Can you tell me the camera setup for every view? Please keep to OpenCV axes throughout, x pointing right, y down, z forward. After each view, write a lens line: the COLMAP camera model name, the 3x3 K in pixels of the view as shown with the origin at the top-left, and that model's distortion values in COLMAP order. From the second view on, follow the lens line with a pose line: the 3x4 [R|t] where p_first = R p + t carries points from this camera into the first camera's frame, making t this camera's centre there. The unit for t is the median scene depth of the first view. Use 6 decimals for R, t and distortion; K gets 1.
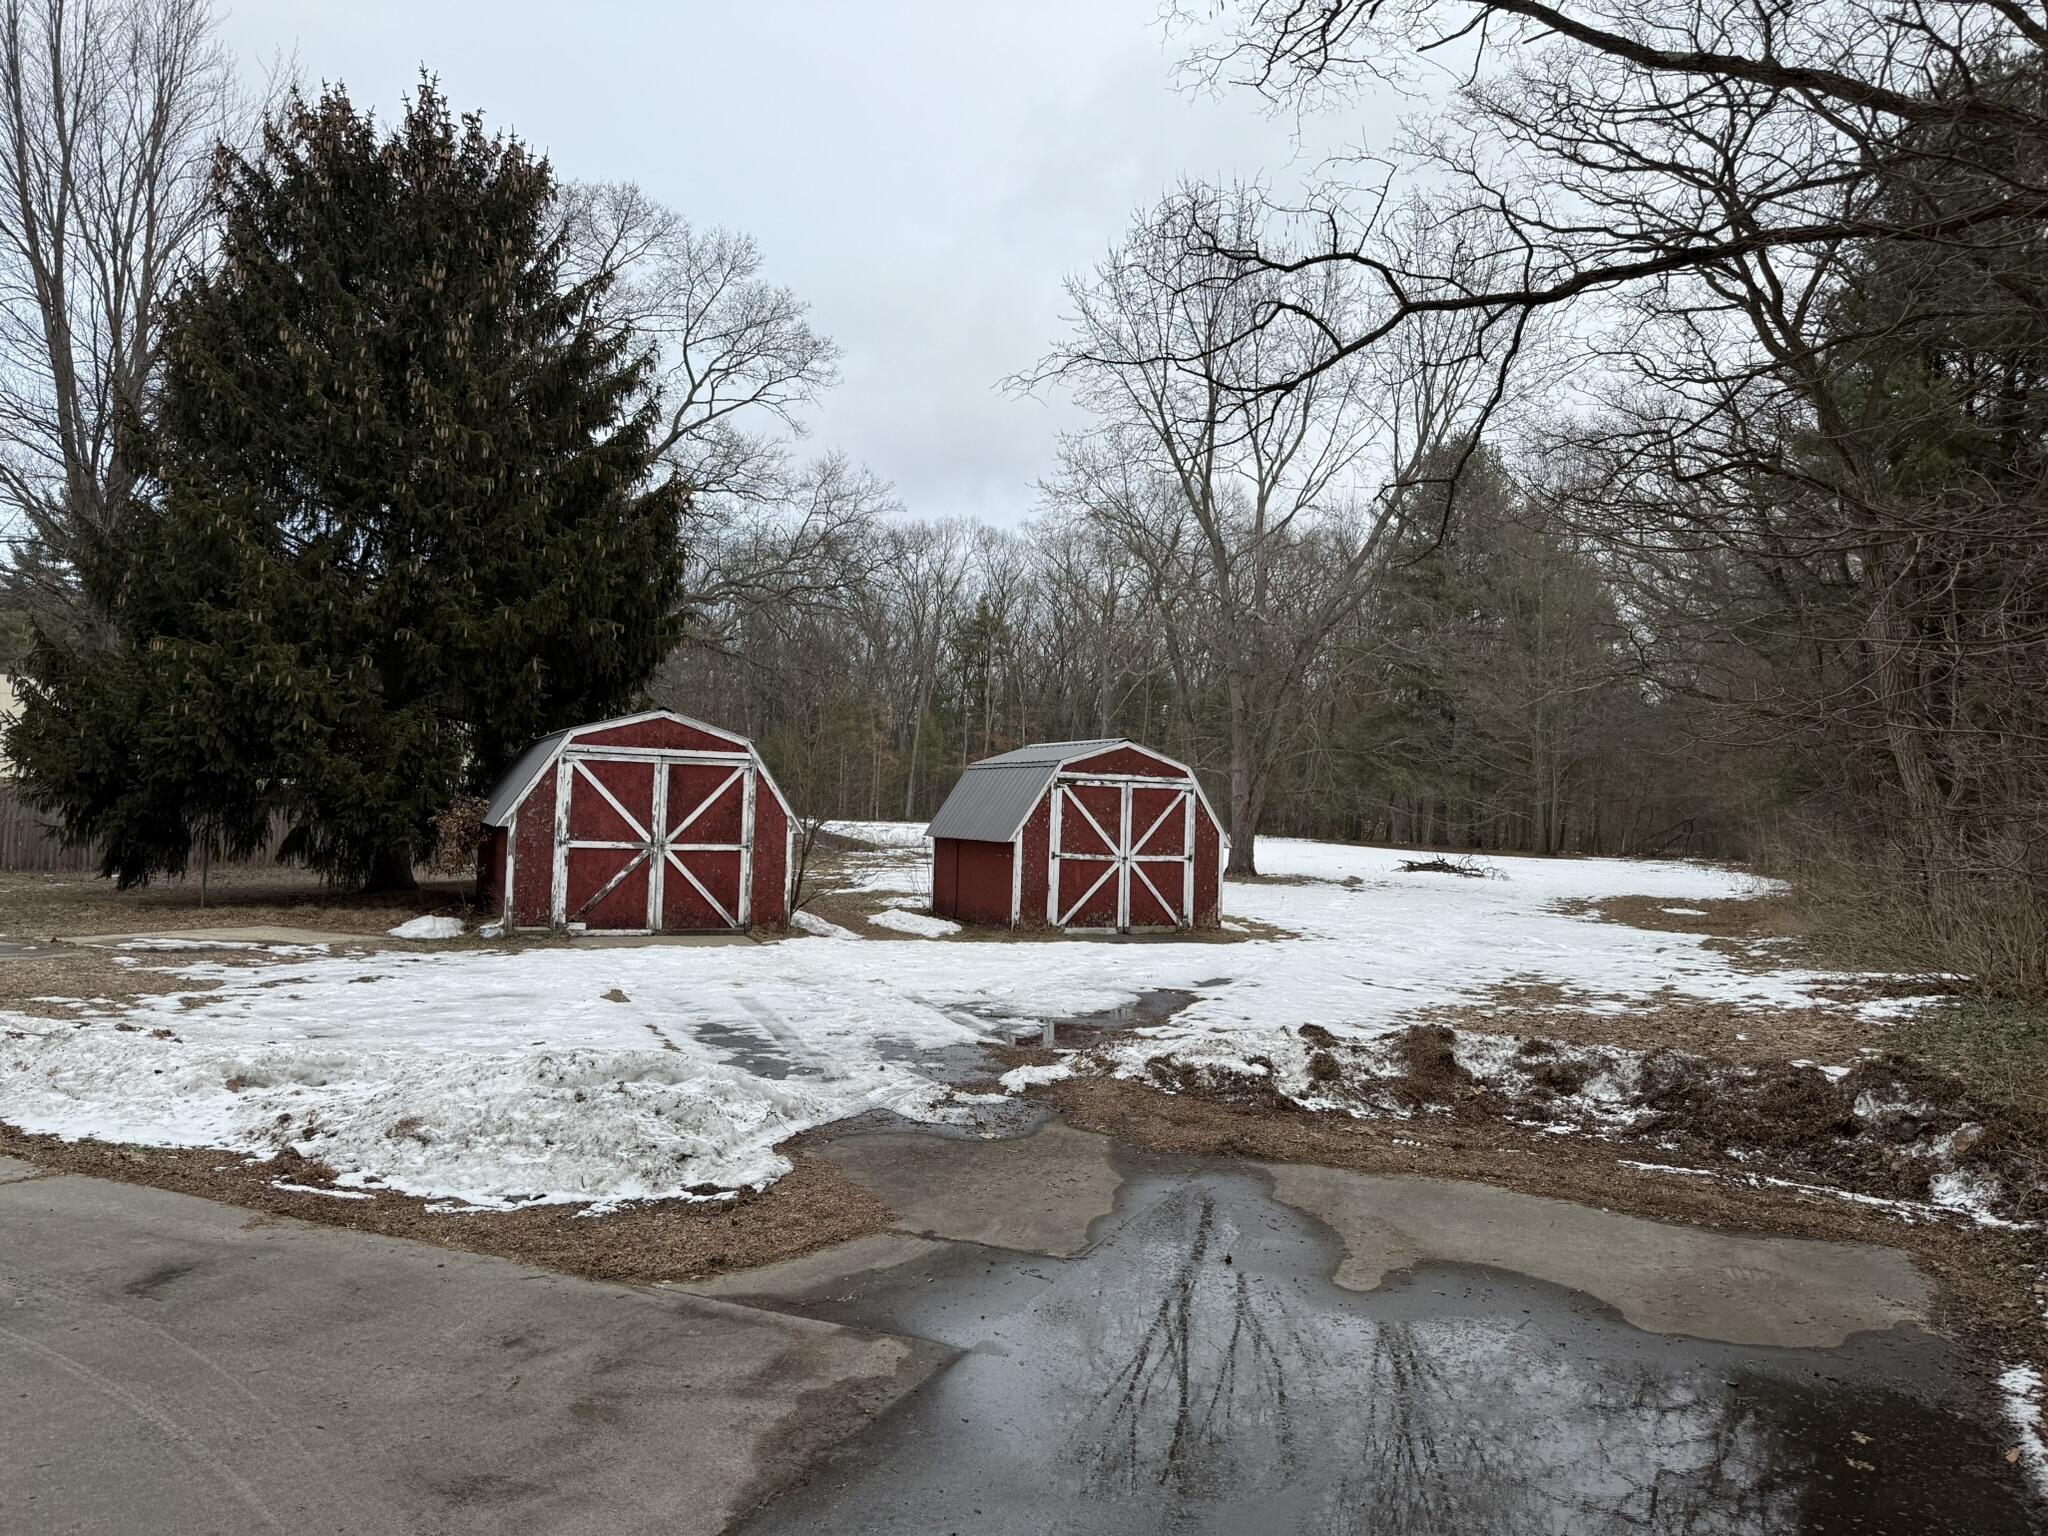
lens RADIAL K [[1506.1, 0, 1014.9], [0, 1506.1, 761.4], [0, 0, 1]] dist [0.054388, -0.027152]
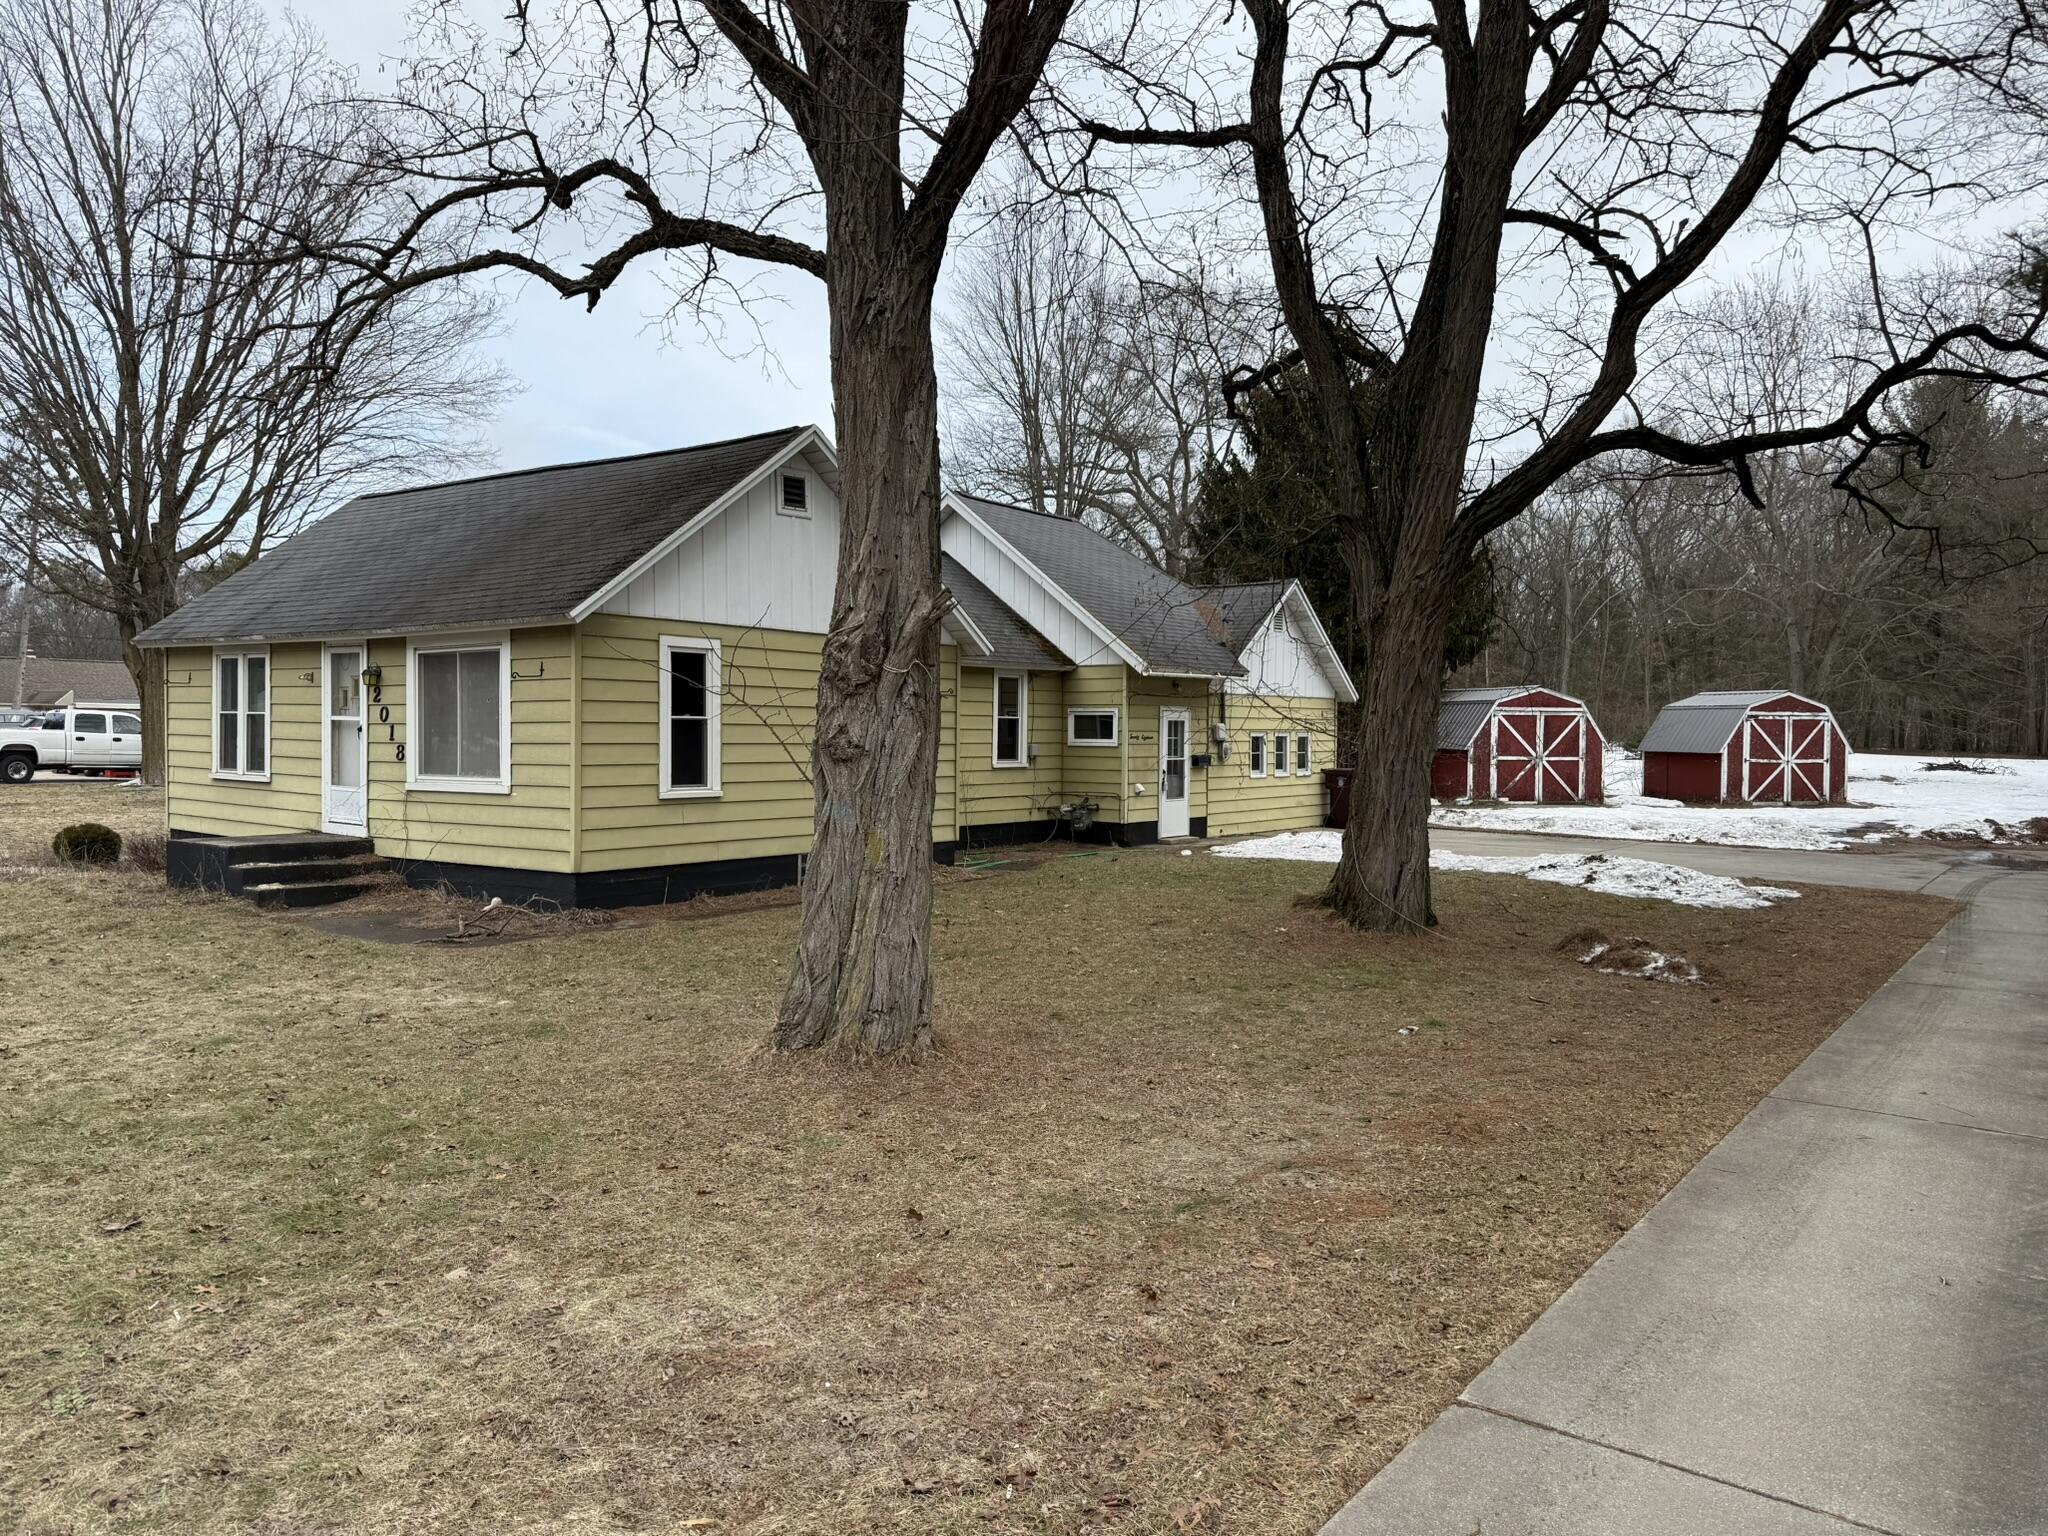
lens RADIAL K [[1506.1, 0, 1025.0], [0, 1506.1, 778.9], [0, 0, 1]] dist [0.054388, -0.027152]
pose [[0.970356, -0.015761, -0.241165, -0.356472], [0.031425, 0.997628, 0.061245, -0.049359], [0.239628, -0.067008, 0.968550, -0.893625]]
